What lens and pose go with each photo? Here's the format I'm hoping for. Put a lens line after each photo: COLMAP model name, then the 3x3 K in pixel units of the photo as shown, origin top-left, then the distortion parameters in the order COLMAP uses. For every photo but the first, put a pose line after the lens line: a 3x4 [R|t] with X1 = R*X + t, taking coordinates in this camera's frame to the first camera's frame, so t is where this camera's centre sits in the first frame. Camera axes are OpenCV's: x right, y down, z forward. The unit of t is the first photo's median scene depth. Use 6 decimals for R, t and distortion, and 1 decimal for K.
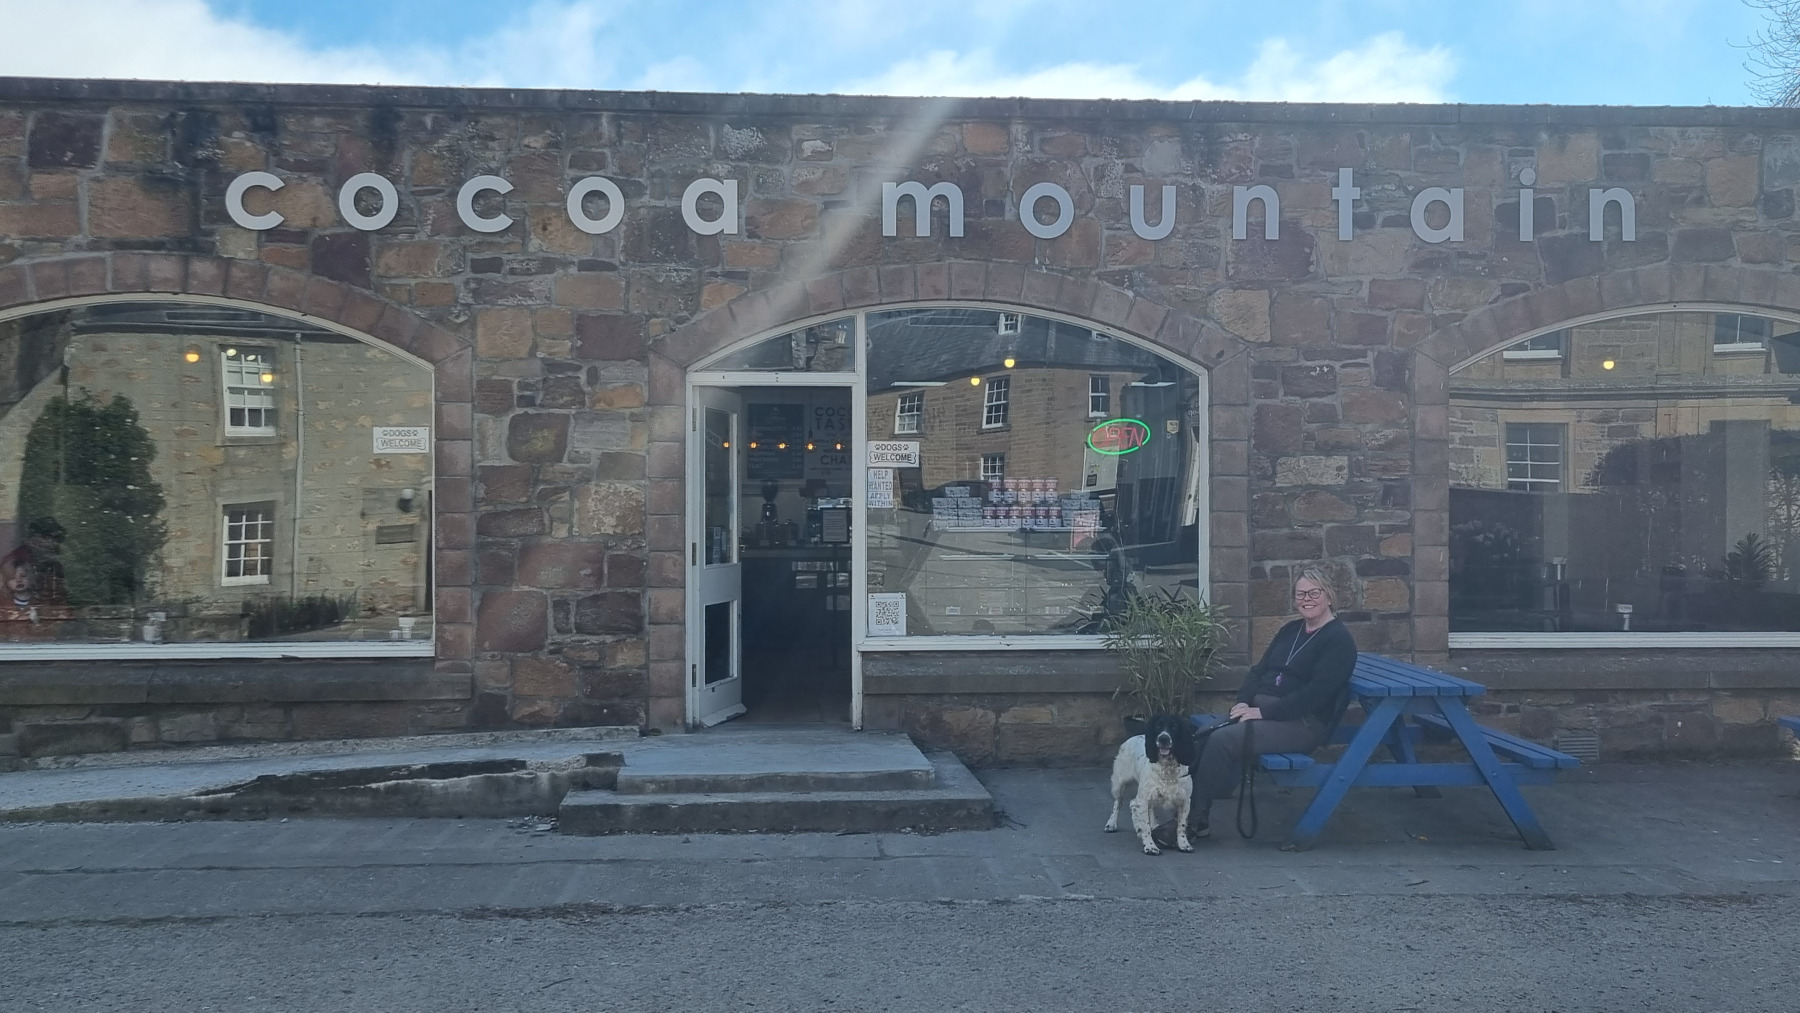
lens RADIAL K [[1602.1, 0, 966.4], [0, 1602.1, 504.9], [0, 0, 1]] dist [0.036569, -0.004685]
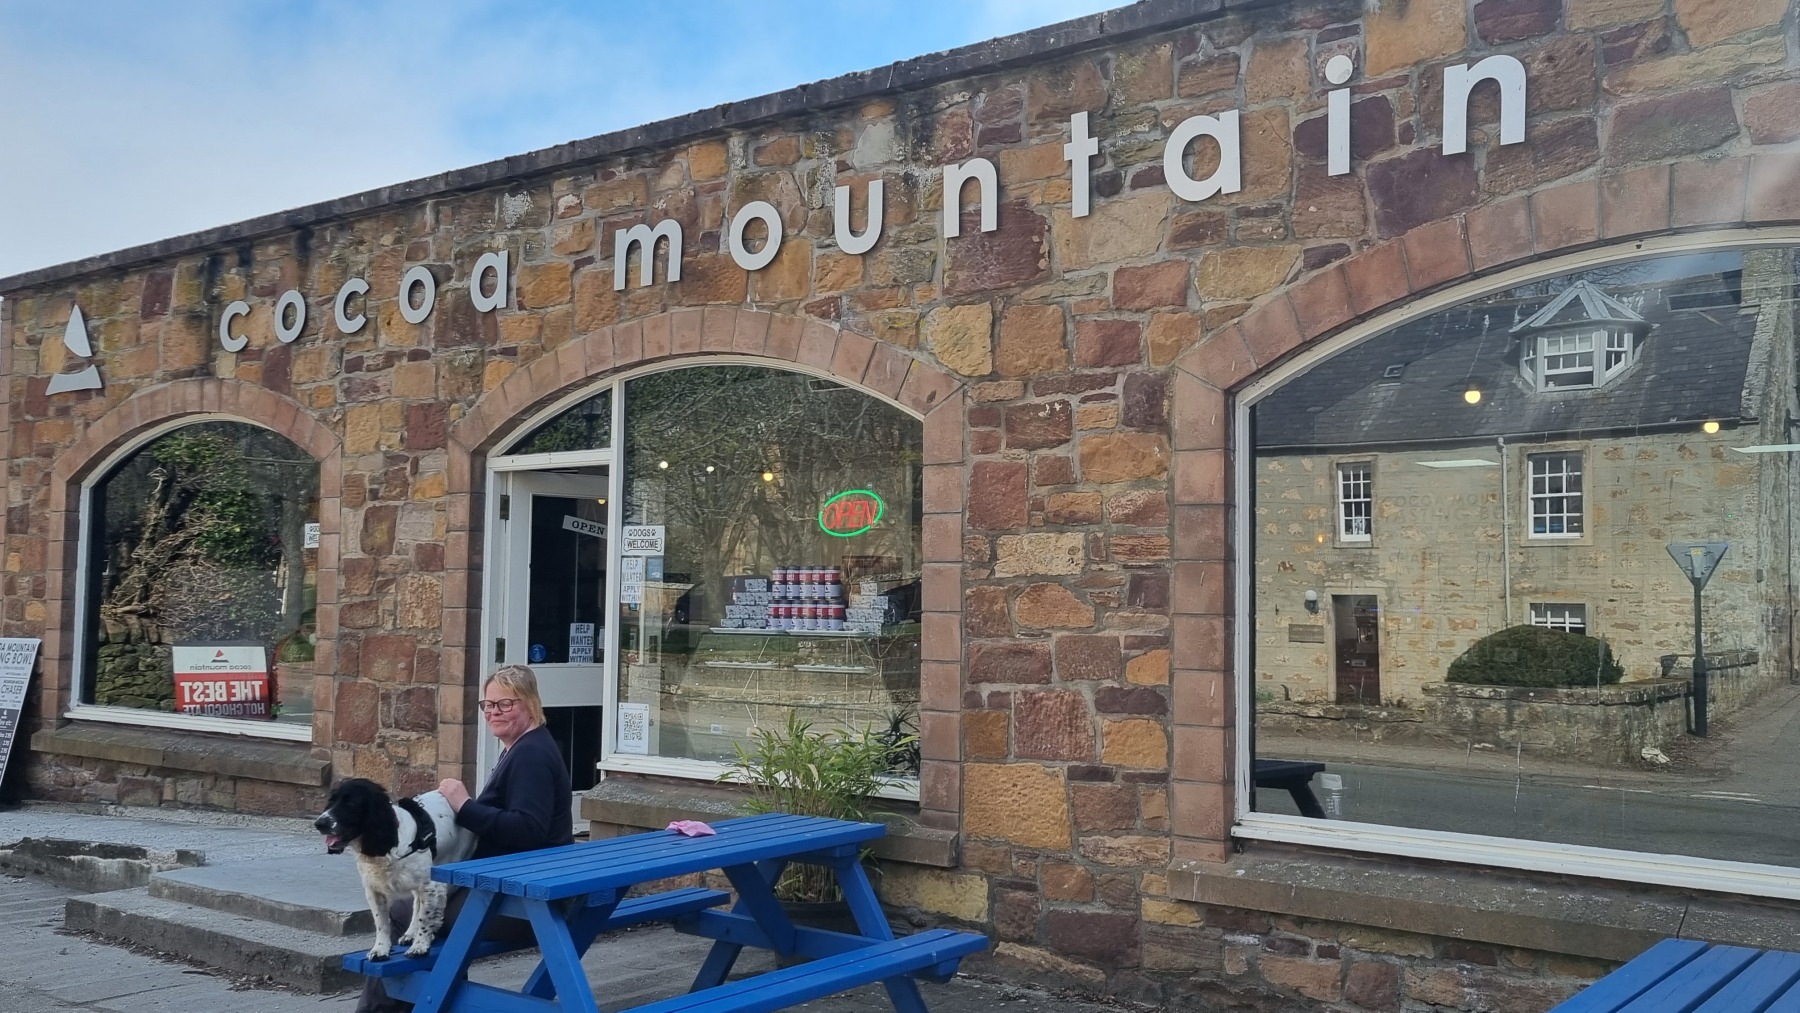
lens RADIAL K [[1602.1, 0, 966.4], [0, 1602.1, 504.9], [0, 0, 1]] dist [0.036569, -0.004685]
pose [[0.753760, -0.031150, -0.656411, 0.647255], [-0.010001, 0.998216, -0.058855, -0.001848], [0.657073, 0.050927, 0.752104, 0.464148]]
